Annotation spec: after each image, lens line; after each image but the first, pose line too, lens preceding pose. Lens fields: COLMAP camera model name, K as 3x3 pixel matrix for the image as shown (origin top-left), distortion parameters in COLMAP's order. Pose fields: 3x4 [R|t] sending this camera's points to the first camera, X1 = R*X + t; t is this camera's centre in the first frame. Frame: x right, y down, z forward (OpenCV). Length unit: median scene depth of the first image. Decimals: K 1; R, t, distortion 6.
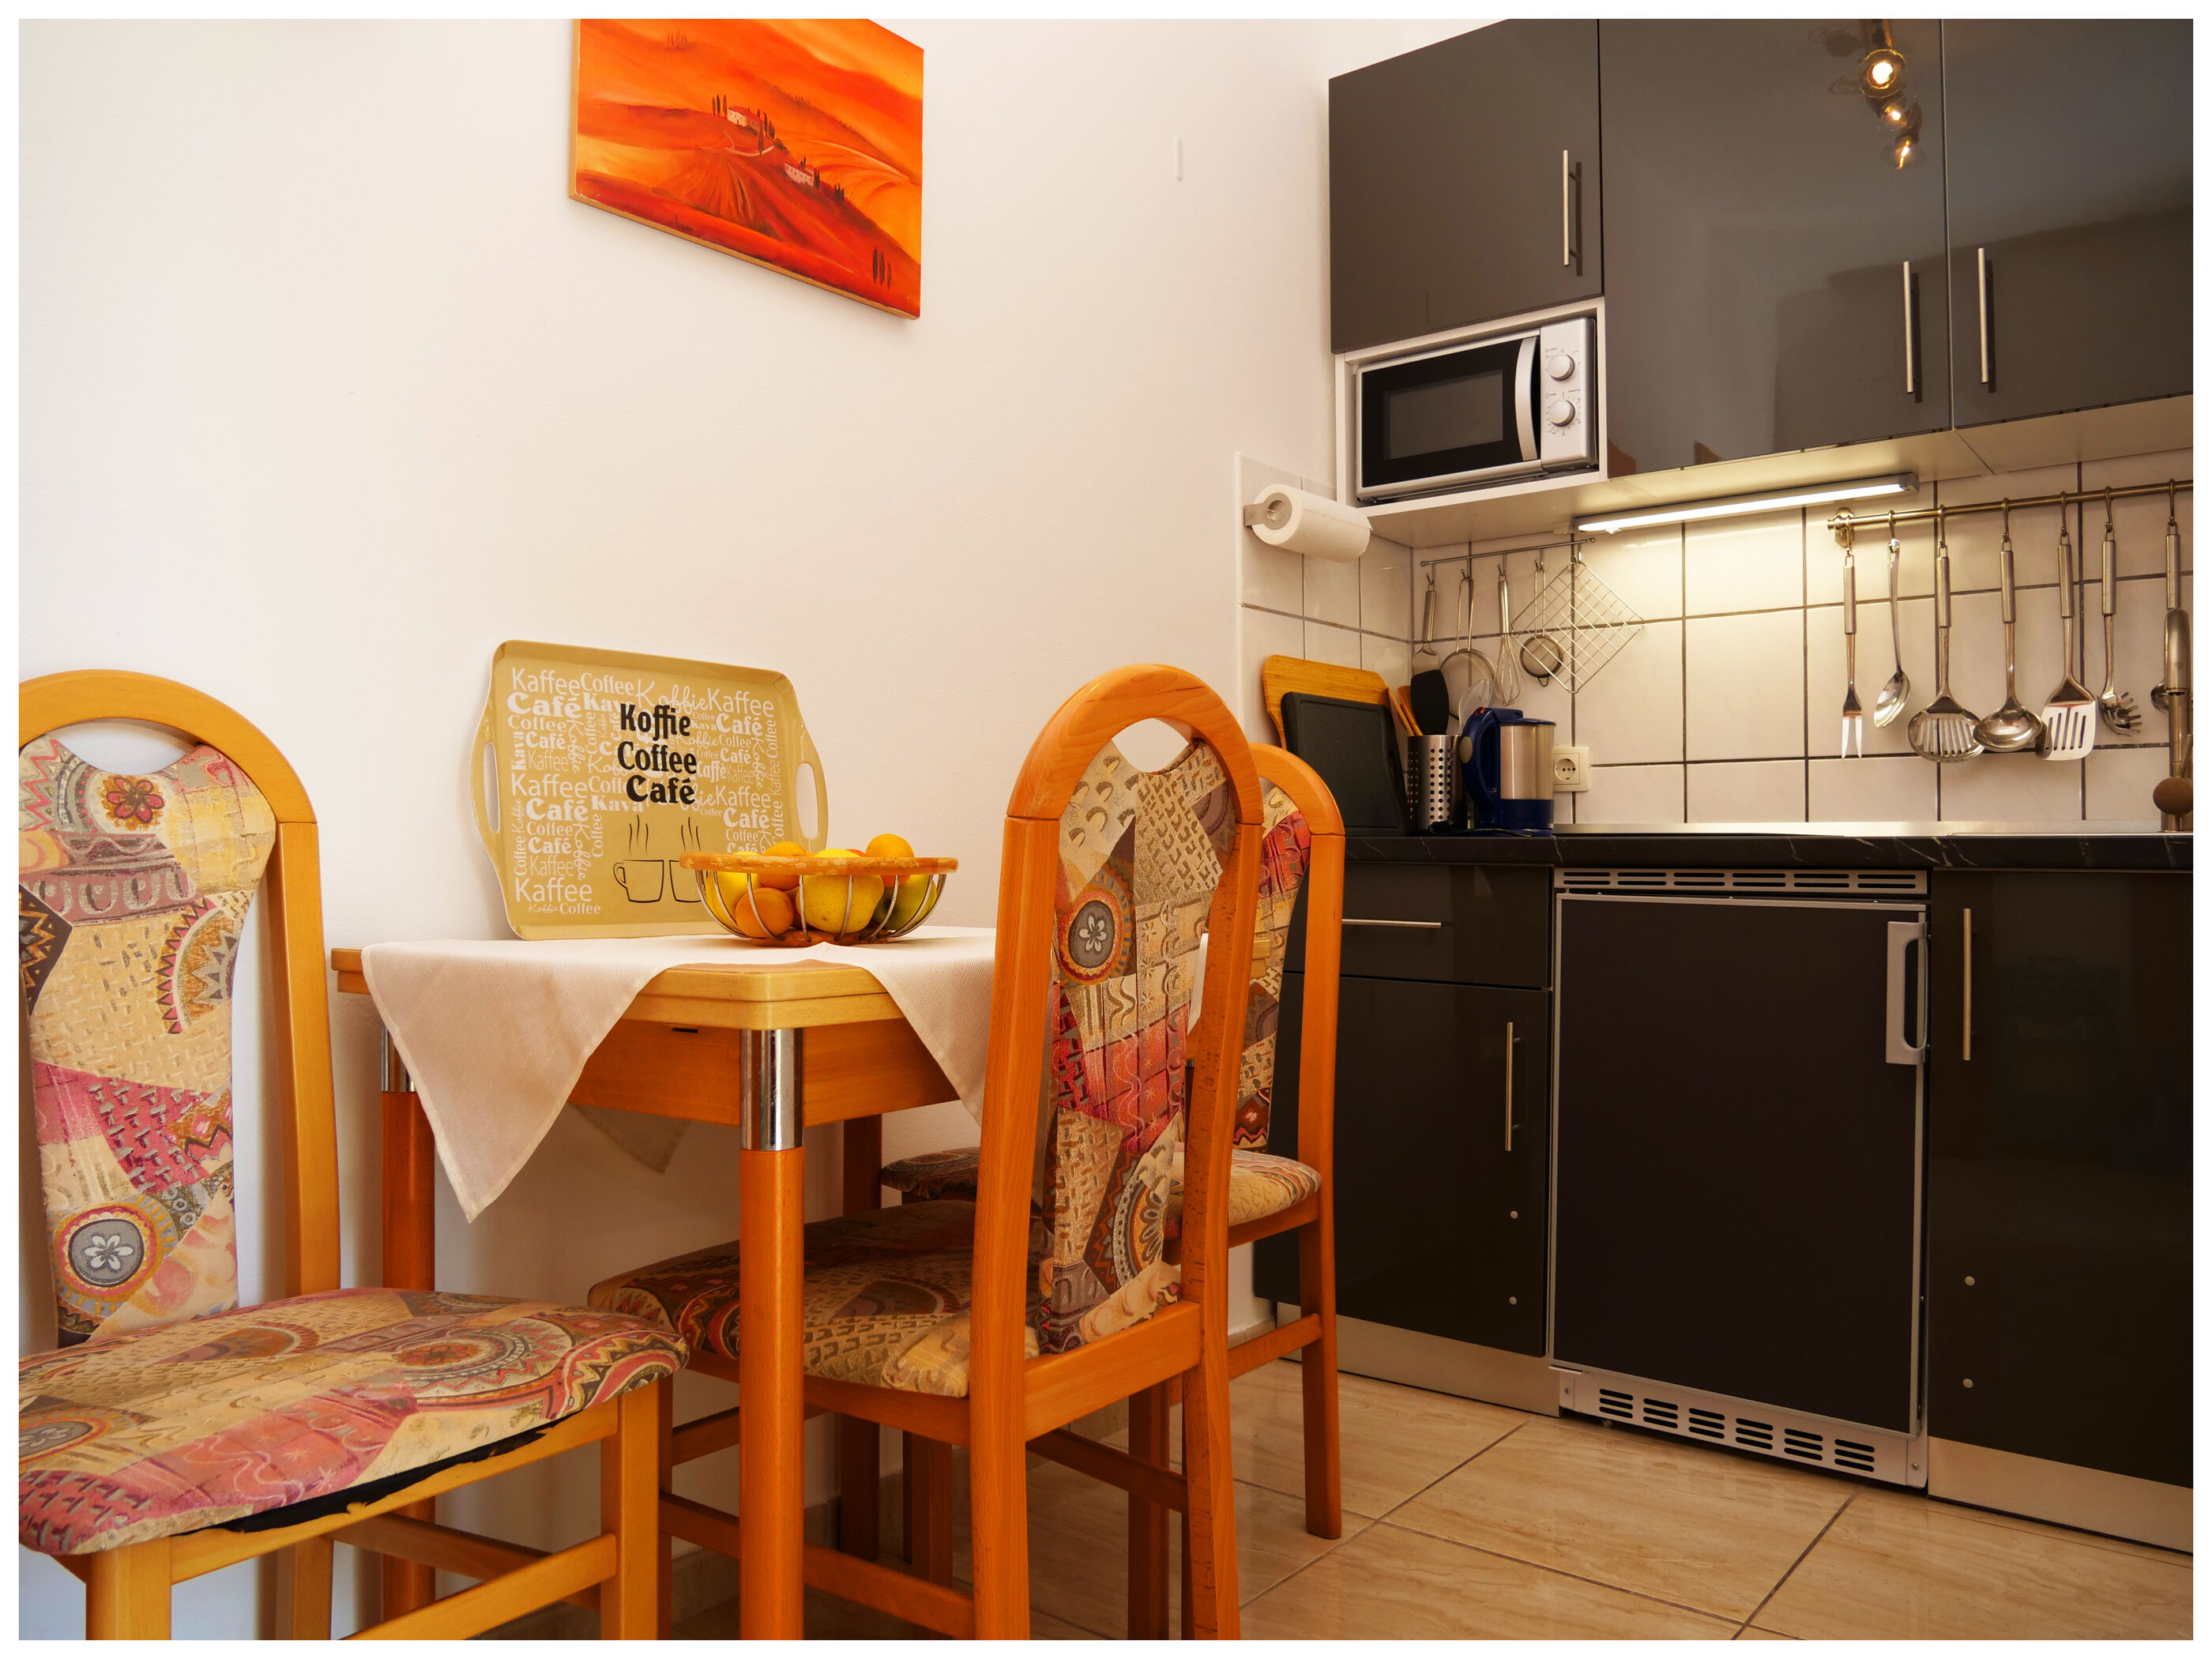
lens RADIAL K [[1606.0, 0, 1106.0], [0, 1606.0, 829.5], [0, 0, 1]] dist [-0.041242, 0.013052]
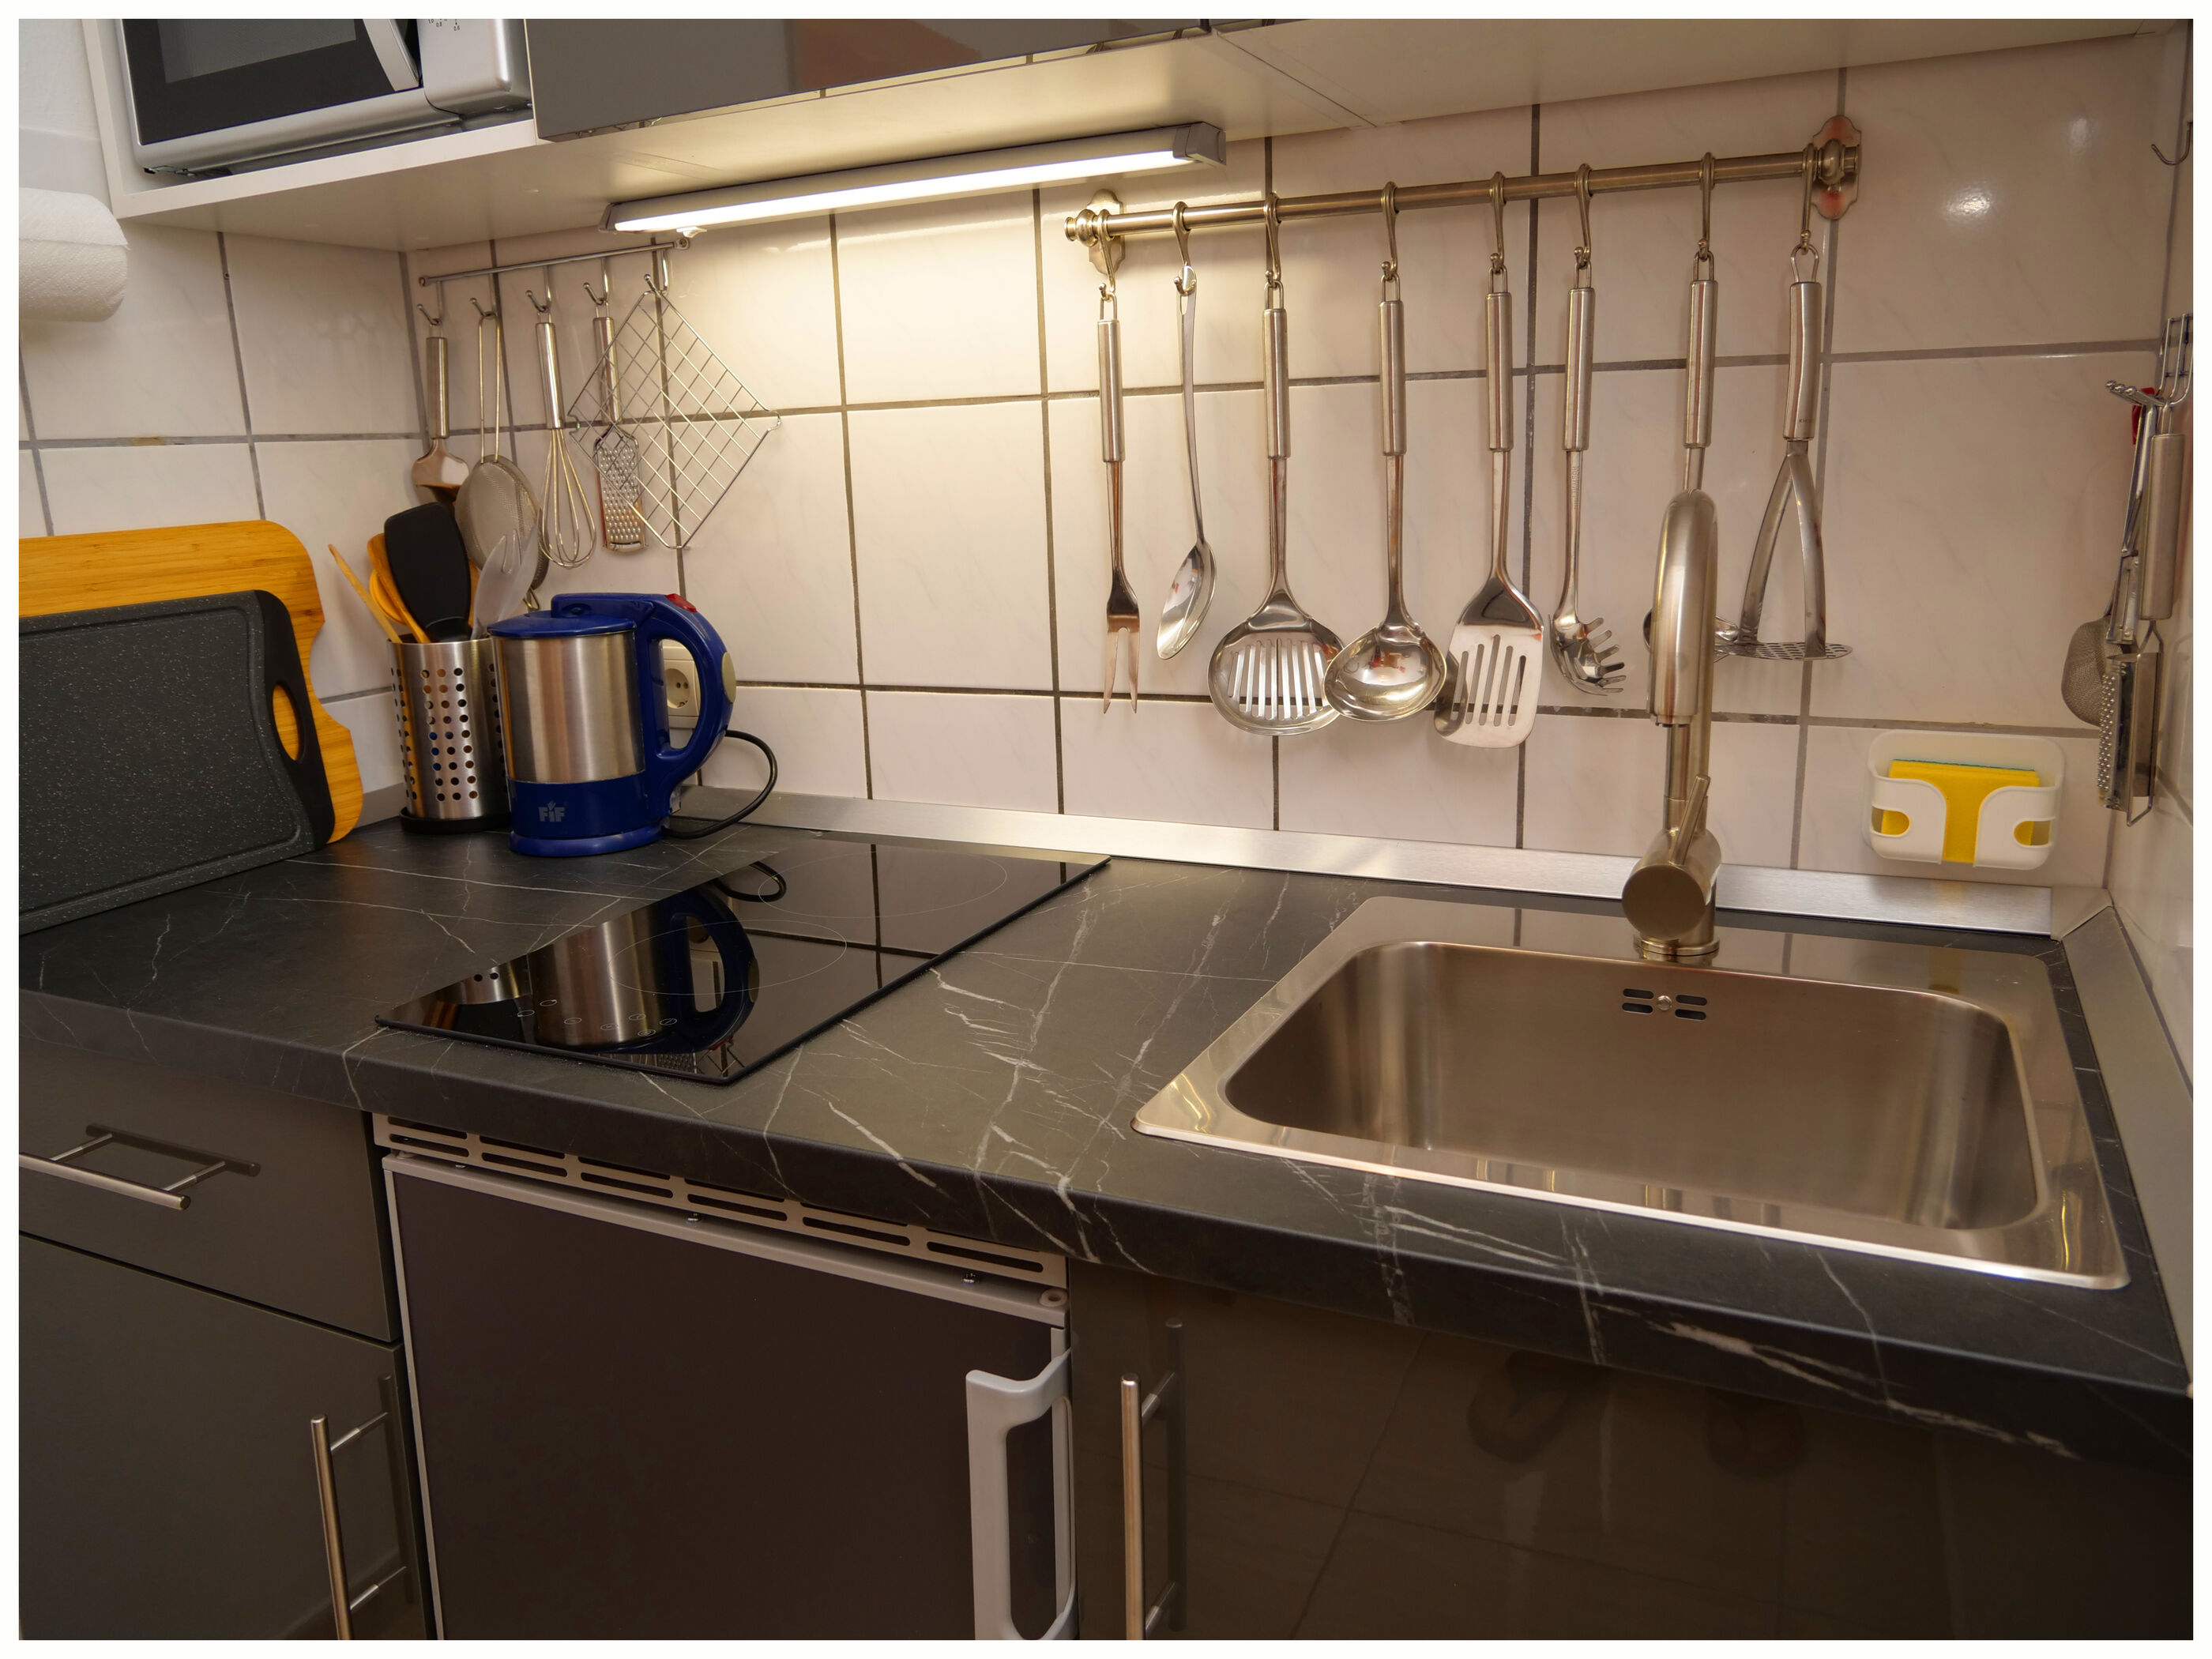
lens RADIAL K [[1613.4, 0, 1115.8], [0, 1613.4, 805.1], [0, 0, 1]] dist [-0.041894, 0.003533]
pose [[0.974173, -0.084239, 0.209503, 0.358092], [0.033834, 0.971788, 0.233418, -0.137603], [-0.223255, -0.220301, 0.949539, 0.503338]]
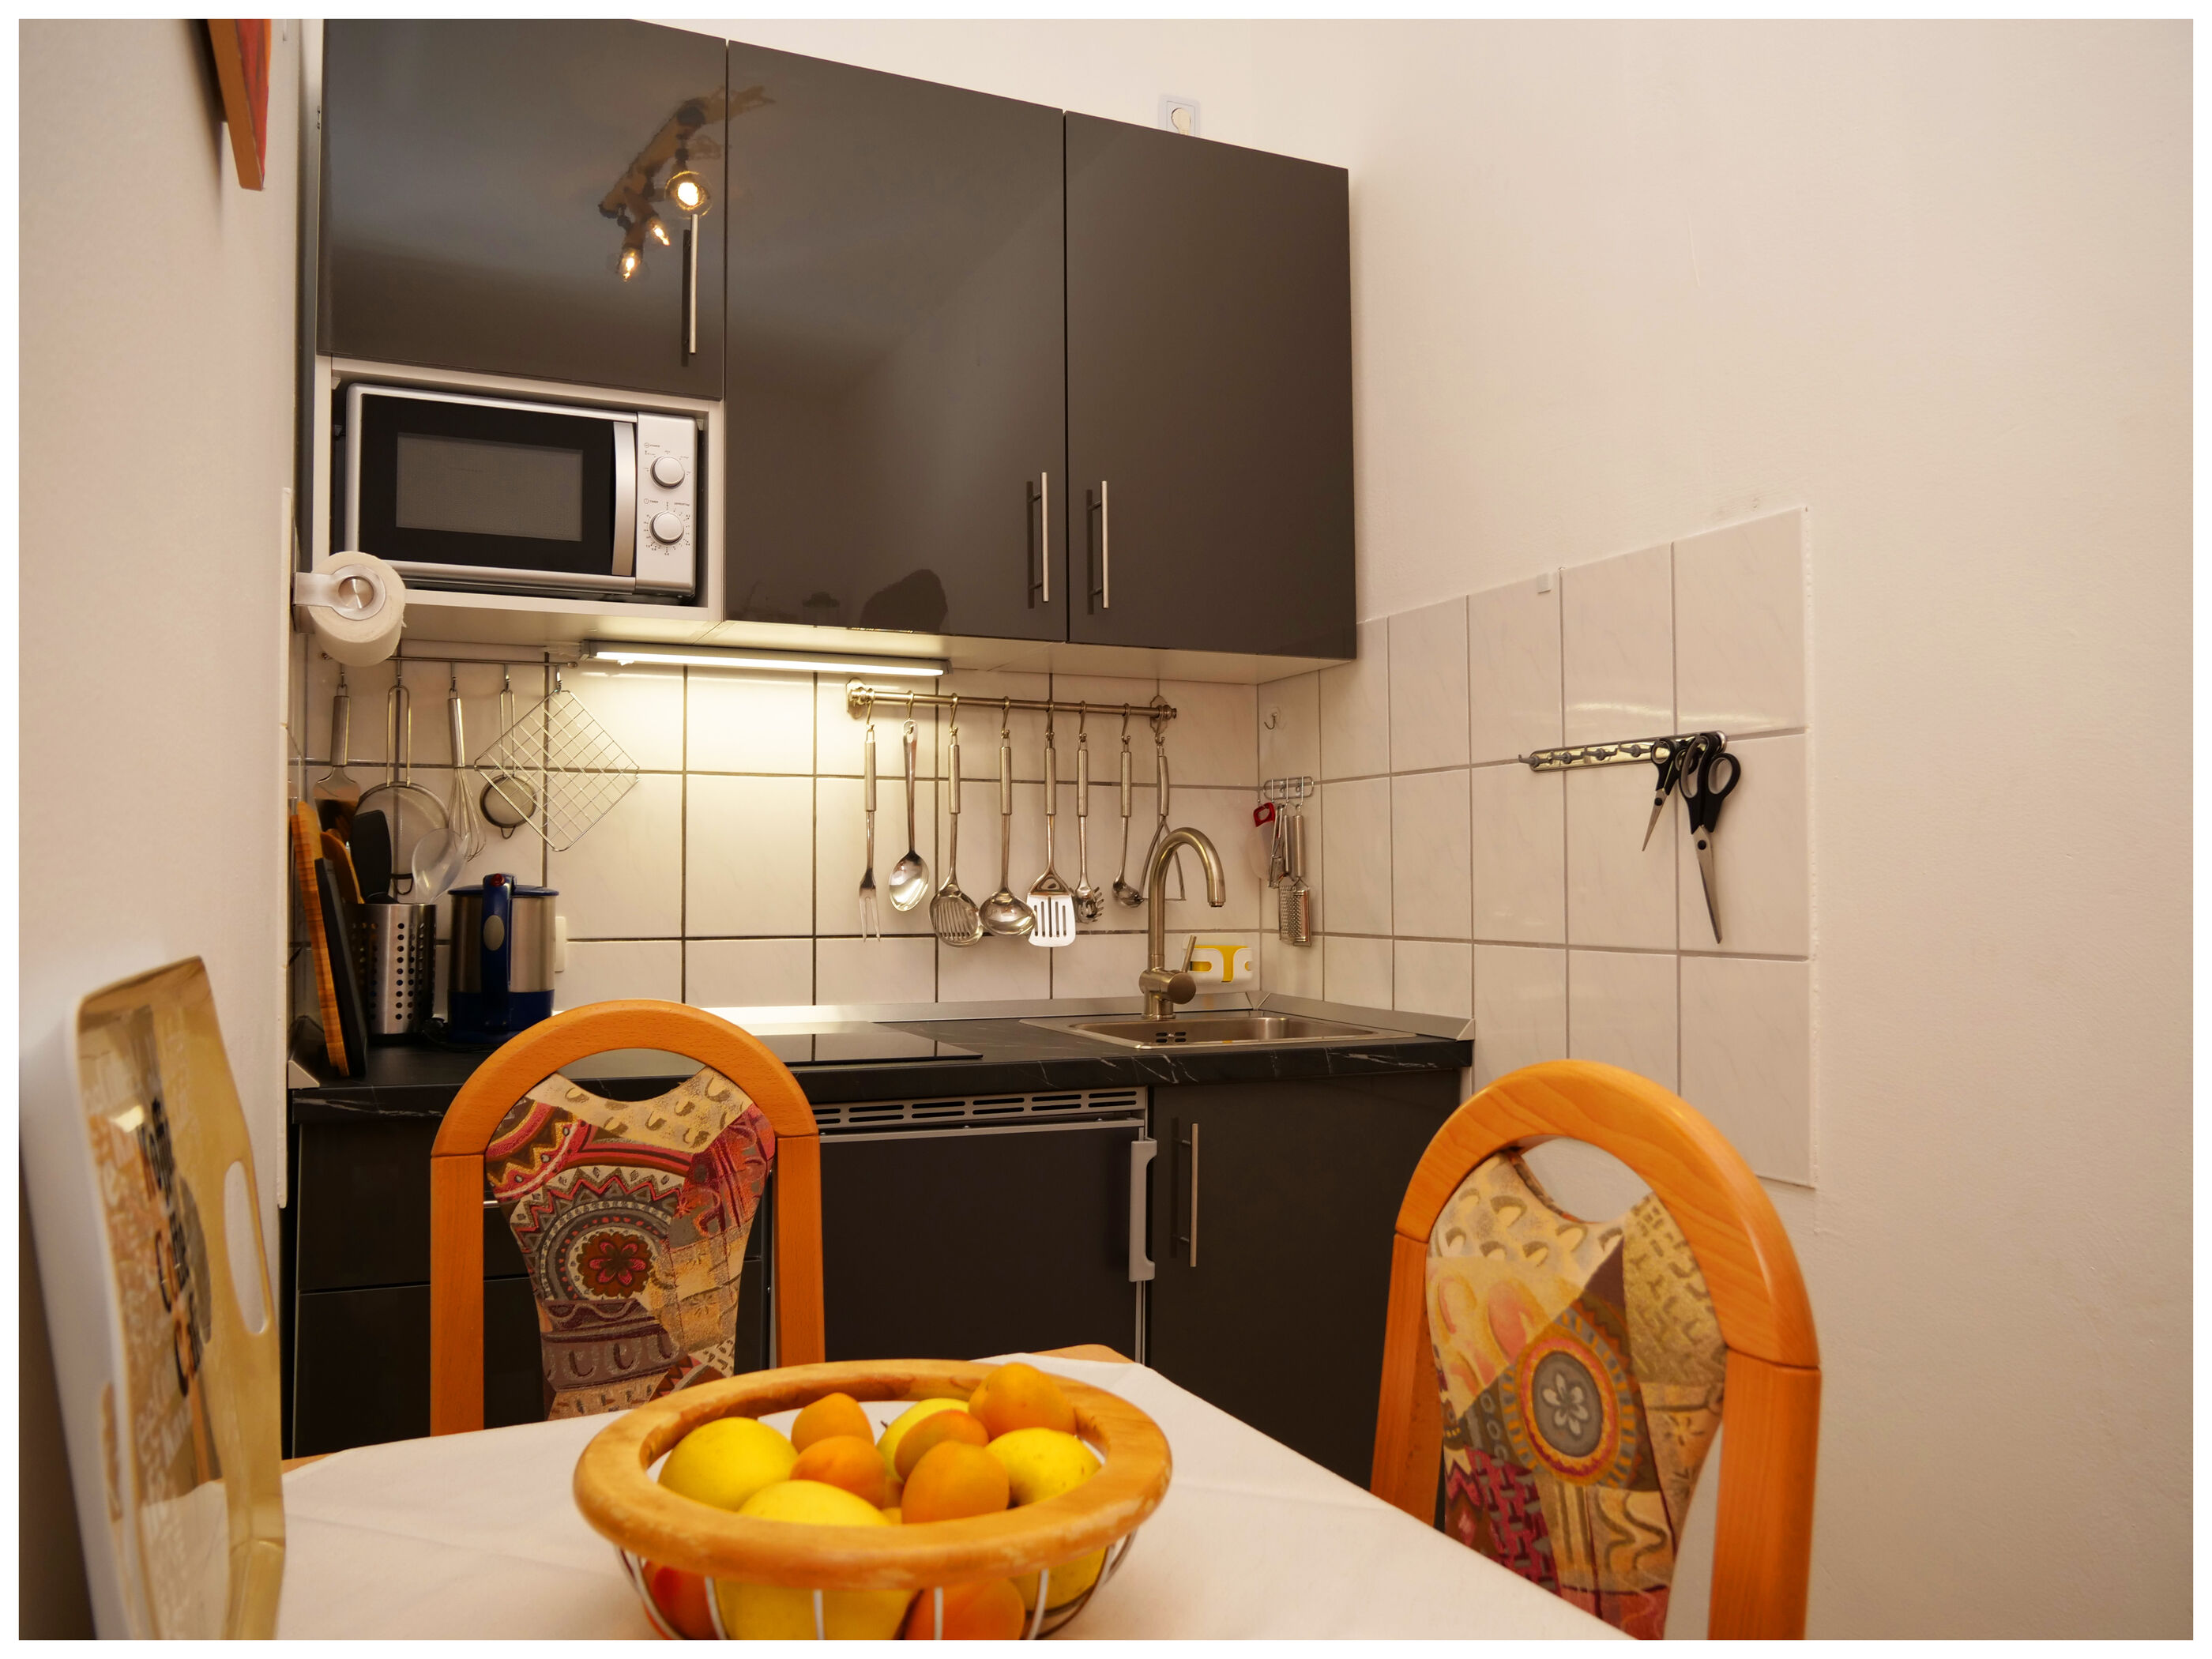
lens RADIAL K [[1578.9, 0, 1113.7], [0, 1578.9, 831.6], [0, 0, 1]] dist [-0.047259, 0.014161]
pose [[0.450237, 0.027791, 0.892476, -0.326674], [-0.016335, 0.999605, -0.022886, -0.092008], [-0.892759, -0.004274, 0.450513, 0.439619]]
